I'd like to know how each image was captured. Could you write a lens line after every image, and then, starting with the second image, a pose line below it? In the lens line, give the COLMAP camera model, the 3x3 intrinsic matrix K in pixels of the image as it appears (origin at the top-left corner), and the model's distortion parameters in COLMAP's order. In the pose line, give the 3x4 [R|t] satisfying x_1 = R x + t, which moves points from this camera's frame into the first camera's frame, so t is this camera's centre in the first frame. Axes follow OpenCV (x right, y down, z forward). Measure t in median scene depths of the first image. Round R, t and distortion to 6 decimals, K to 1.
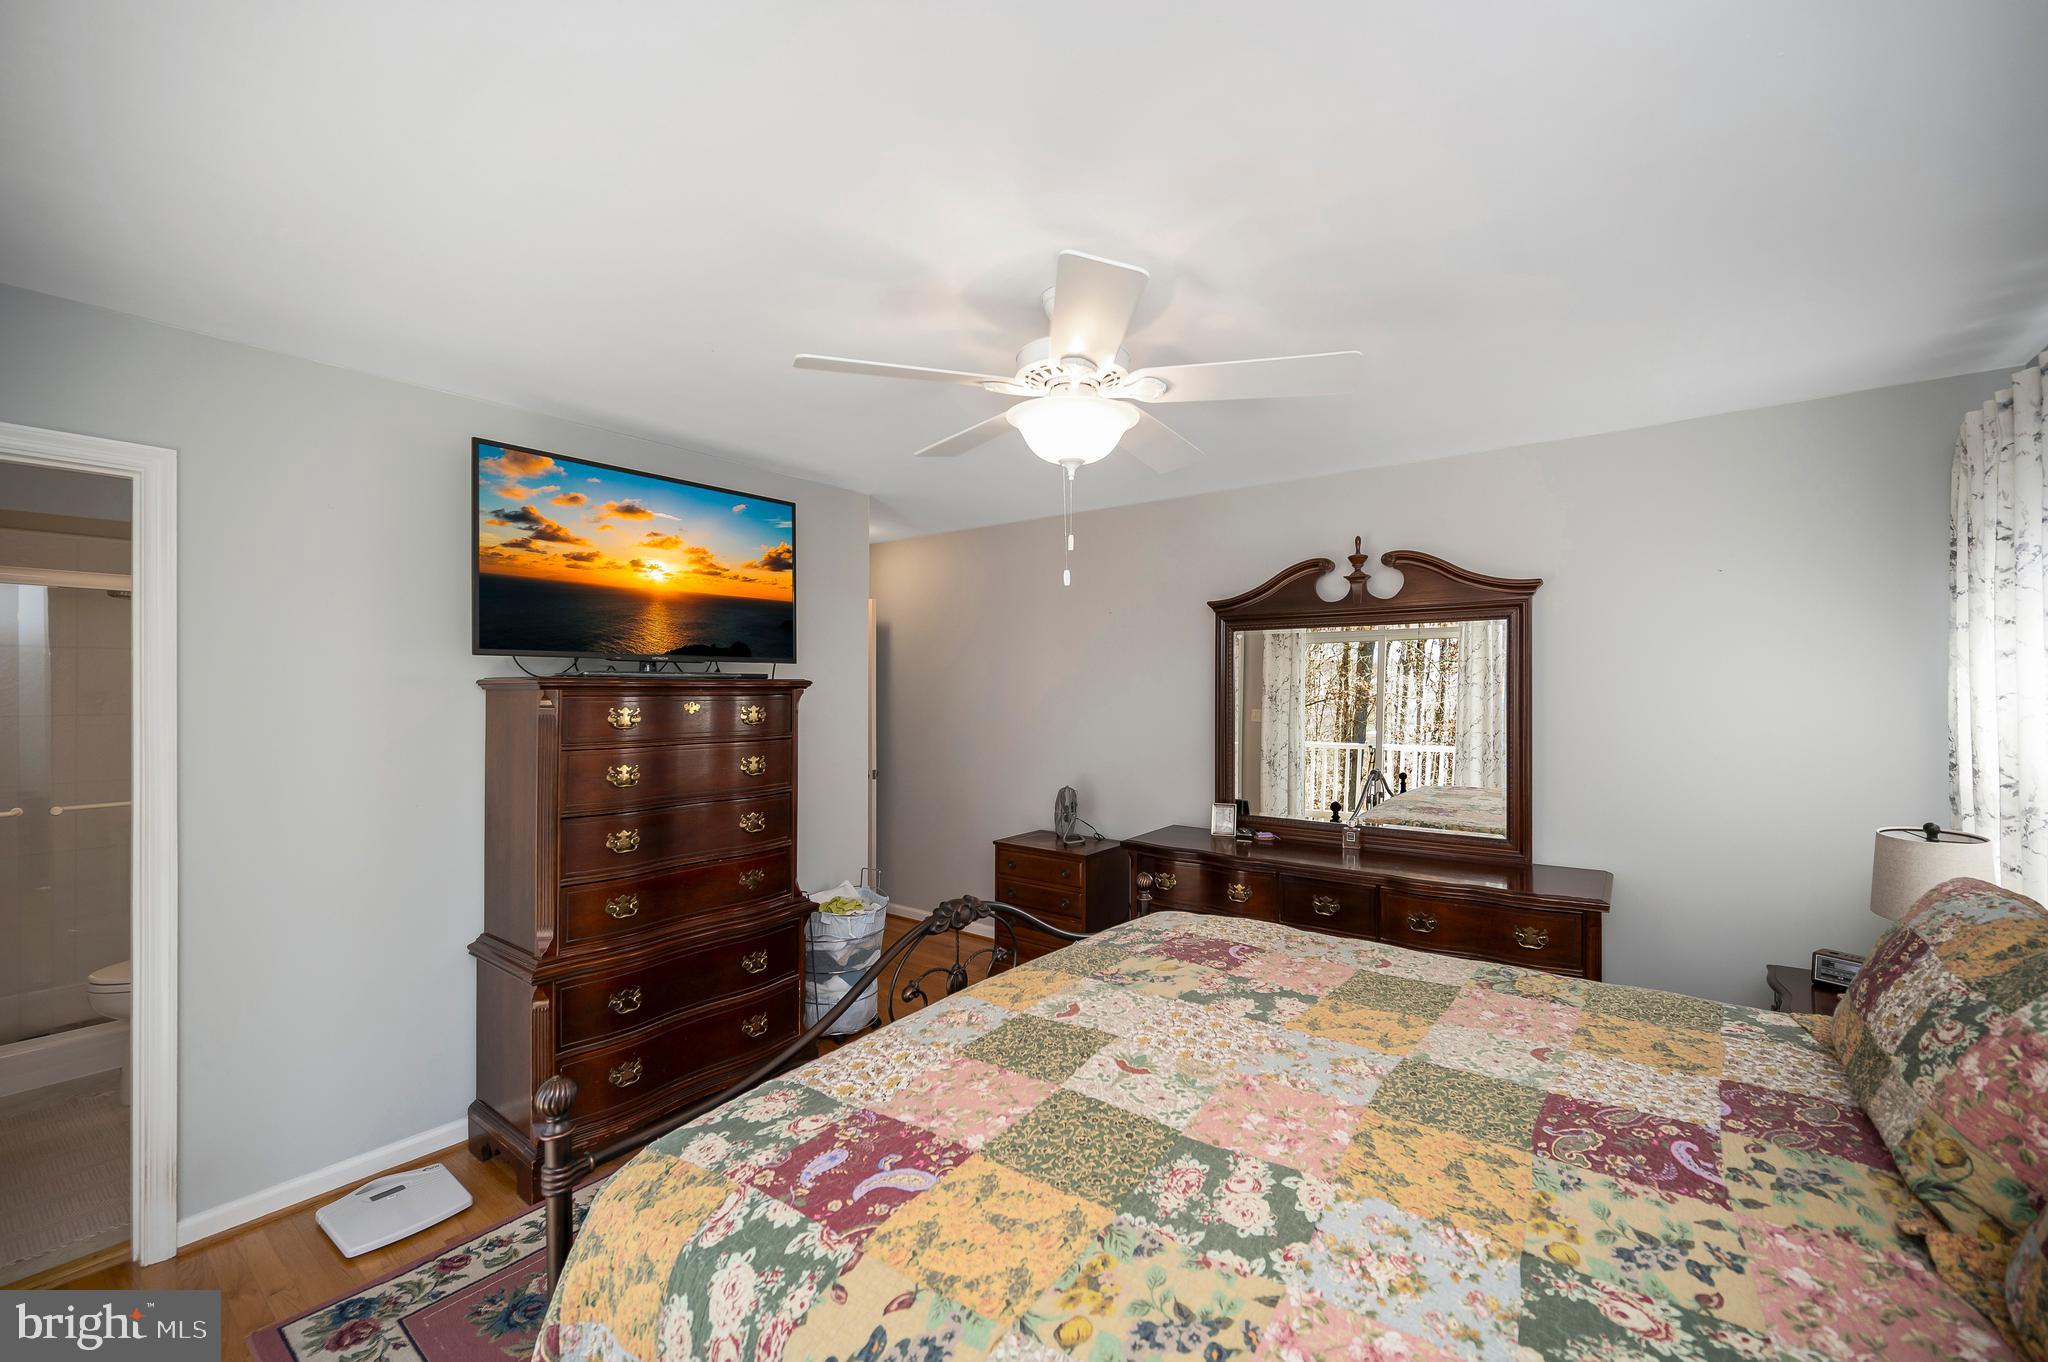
lens RADIAL K [[832.2, 0, 1032.0], [0, 832.2, 664.1], [0, 0, 1]] dist [-0.001715, 0.000379]
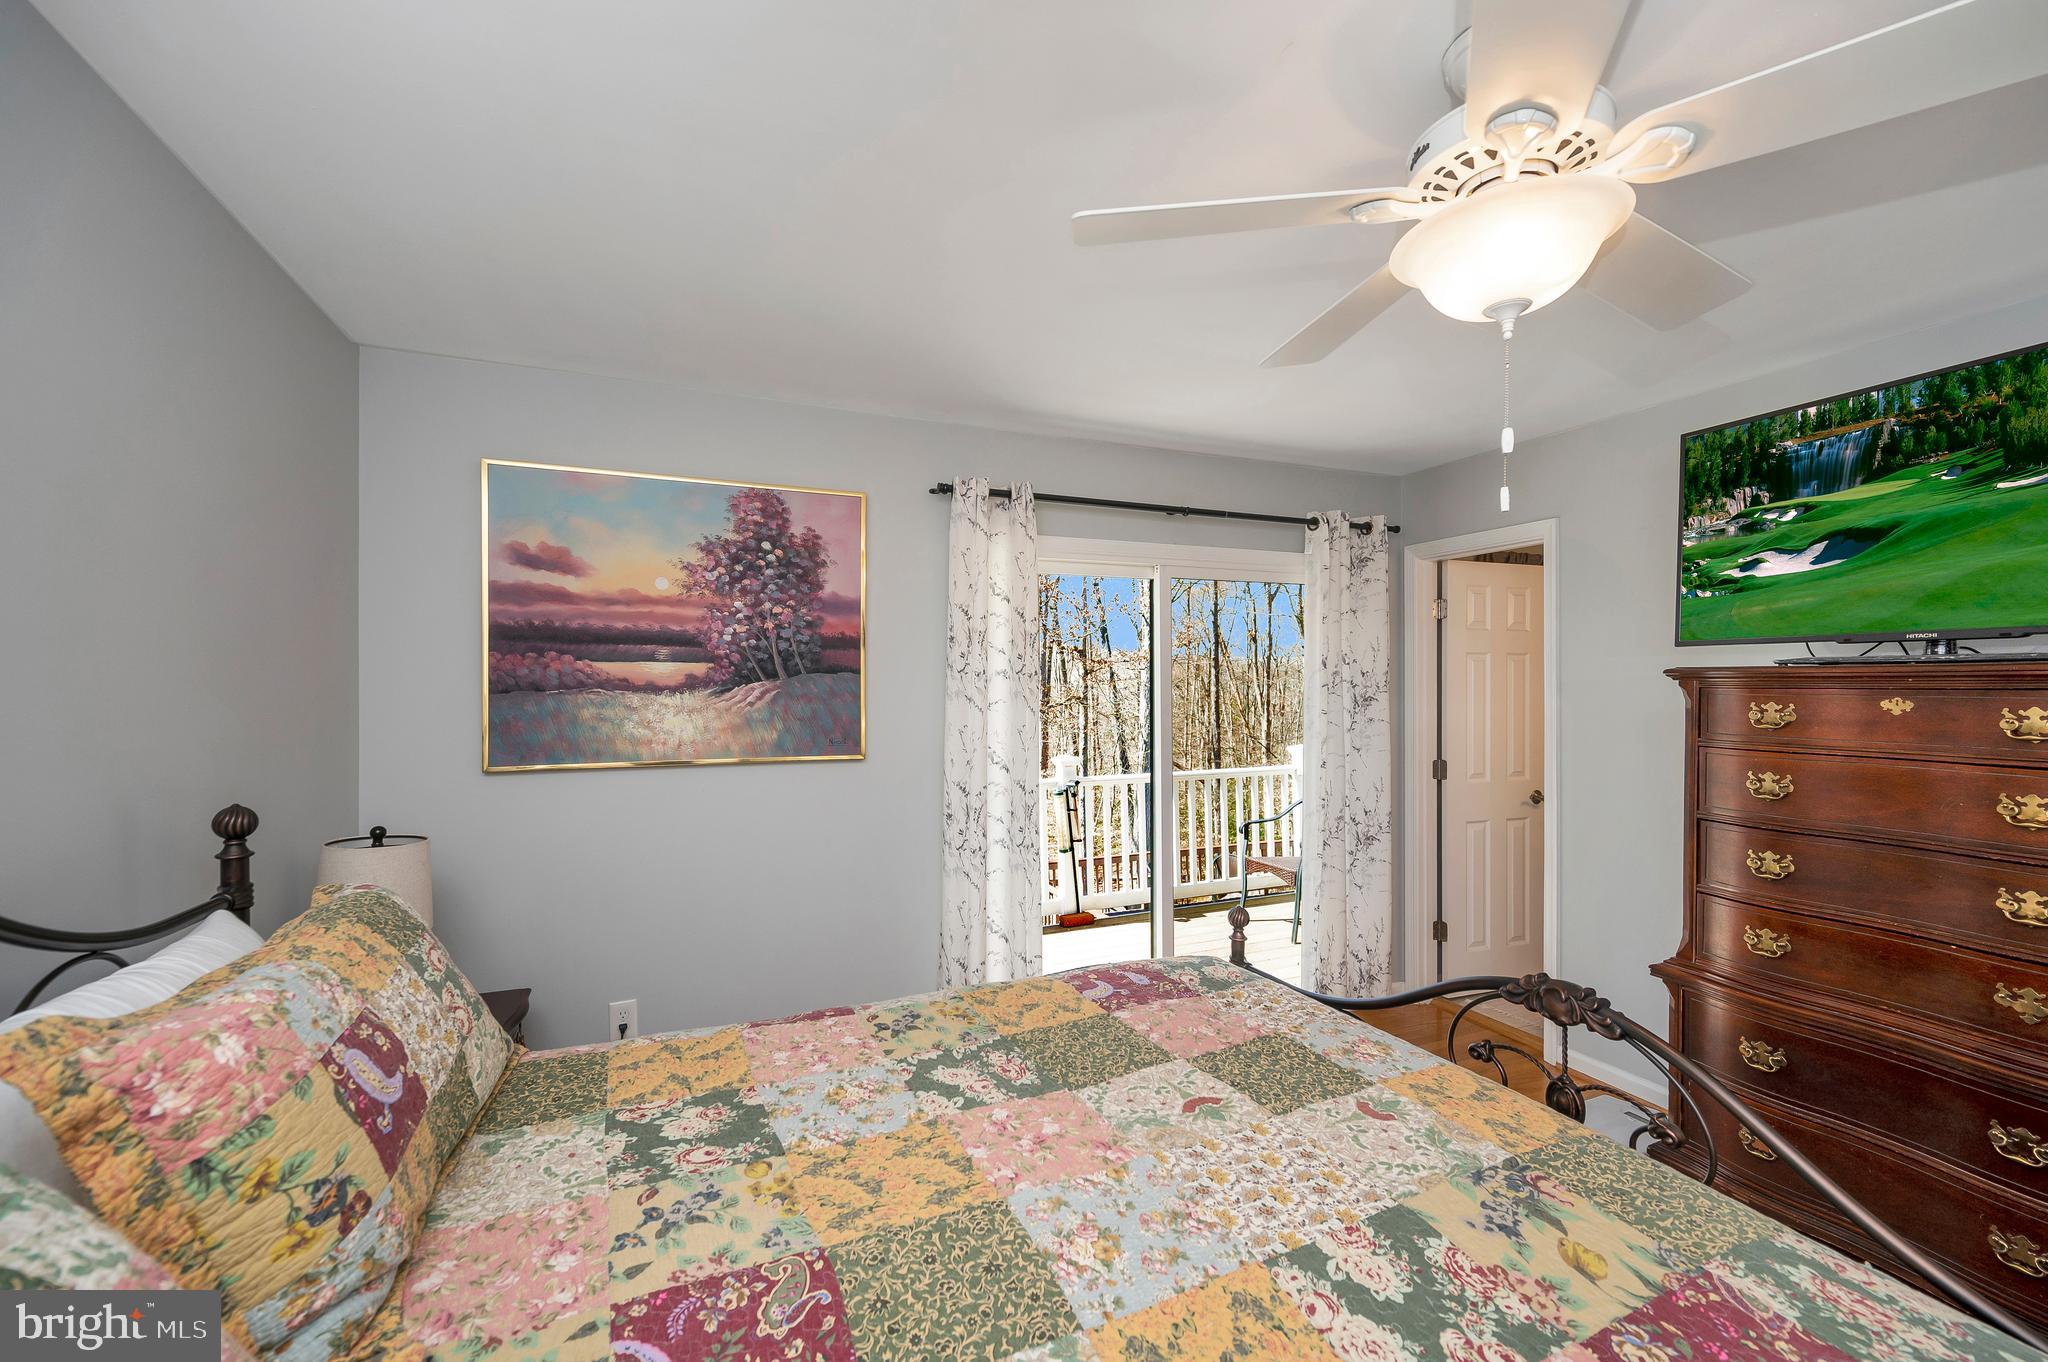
lens RADIAL K [[848.6, 0, 1047.0], [0, 848.6, 692.2], [0, 0, 1]] dist [0.000597, -0.000009]
pose [[-0.487004, 0.010940, -0.873331, 1.128225], [0.026915, 0.999635, -0.002487, 0.047779], [0.872985, -0.024717, -0.487121, 1.495296]]
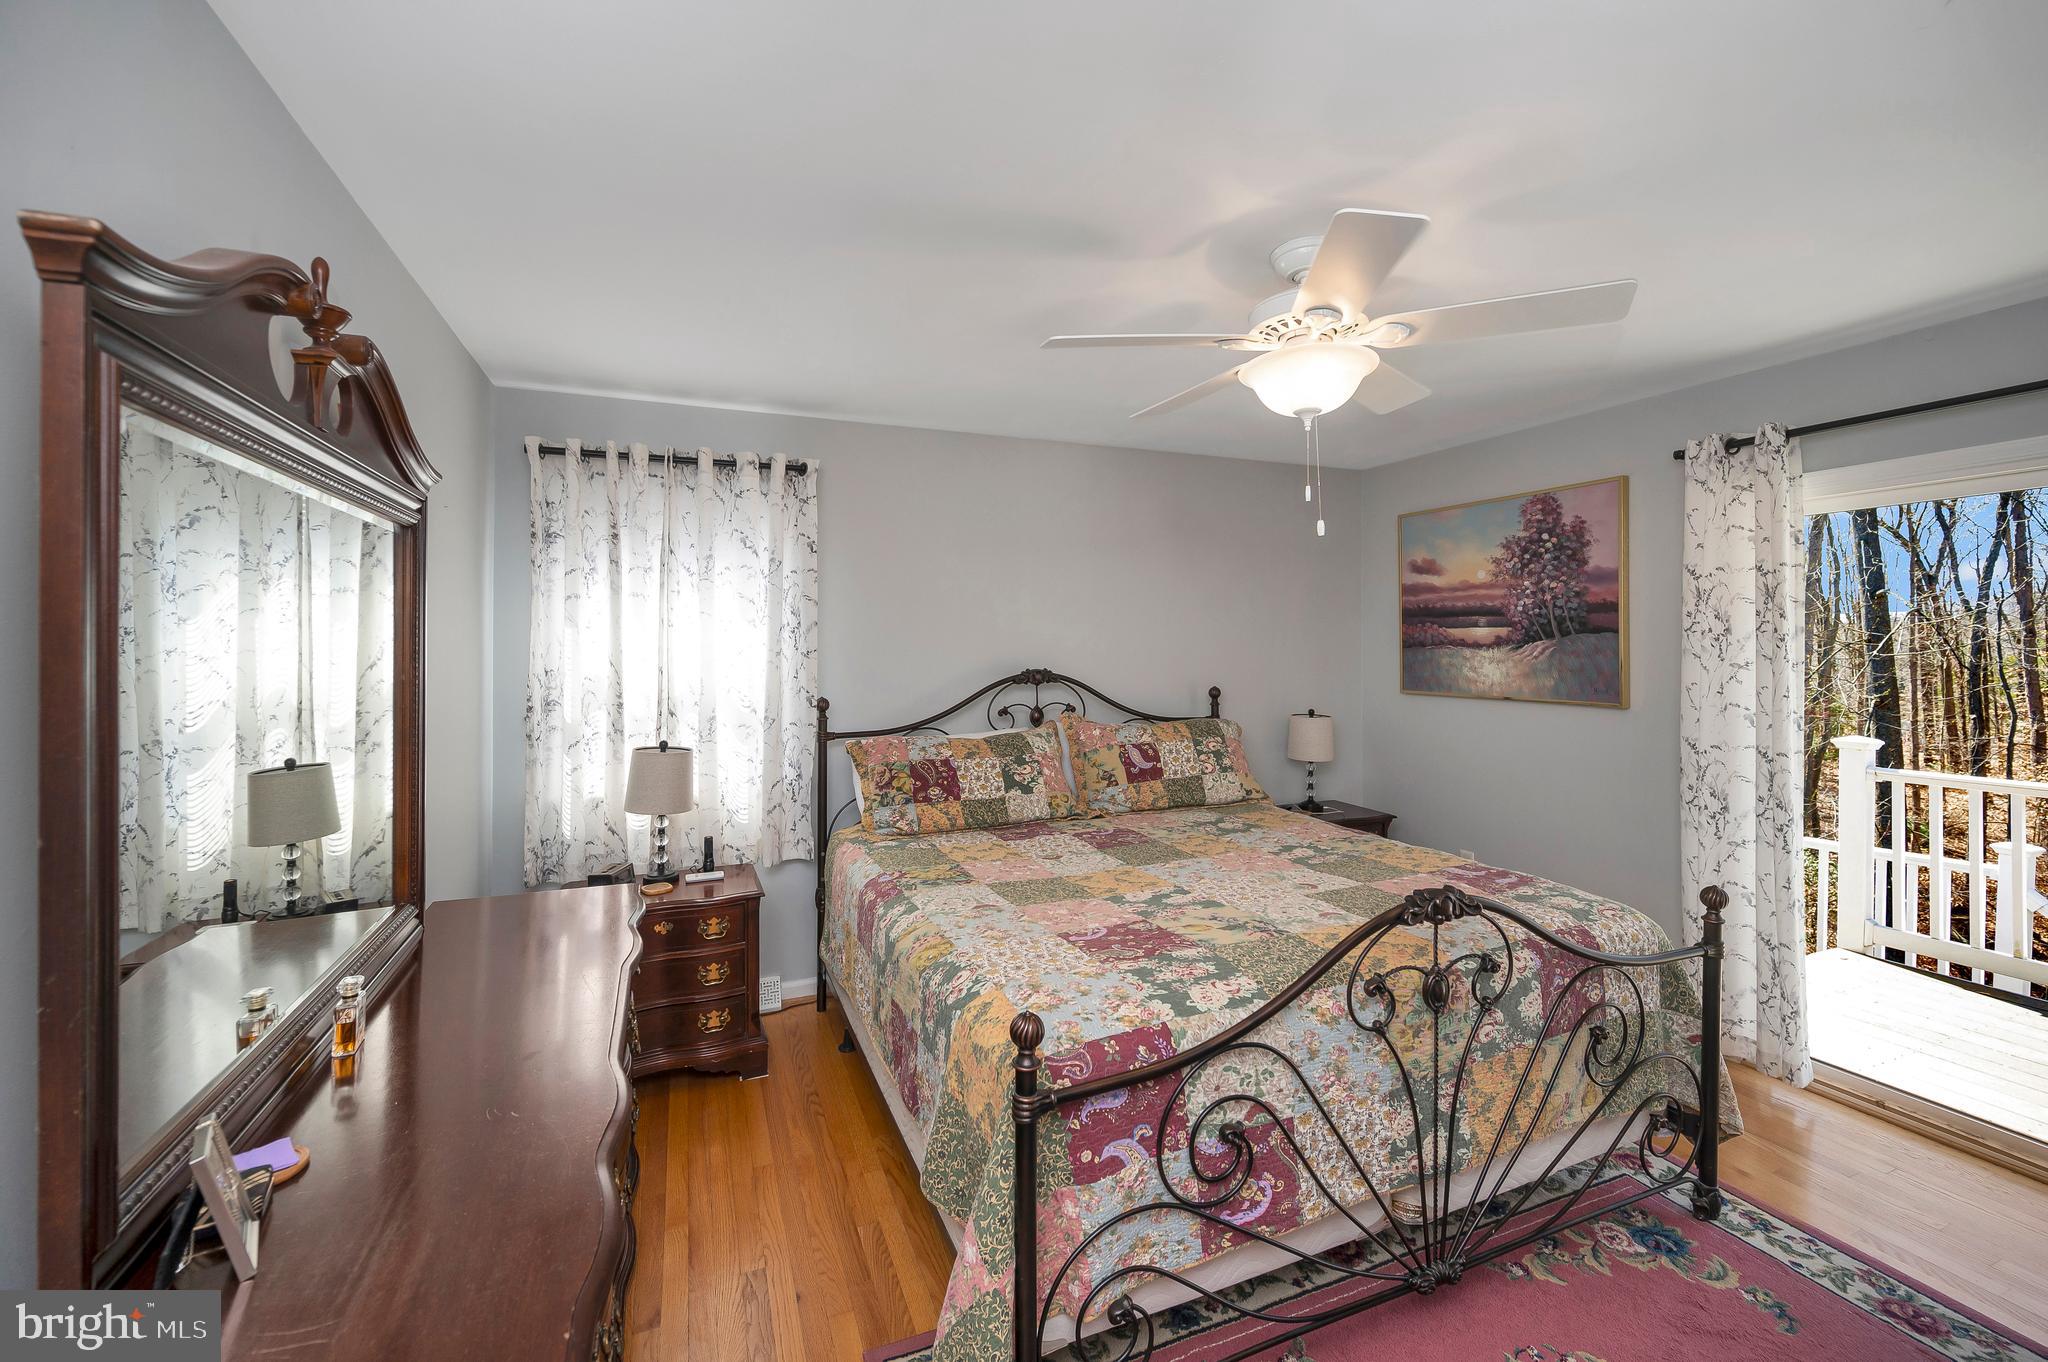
lens RADIAL K [[838.8, 0, 1025.6], [0, 838.8, 661.1], [0, 0, 1]] dist [0.000275, -0.000093]
pose [[-0.861248, -0.006065, 0.508149, -0.250357], [-0.008574, 0.999960, -0.002597, 0.084049], [-0.508113, -0.006594, -0.861265, 2.996814]]
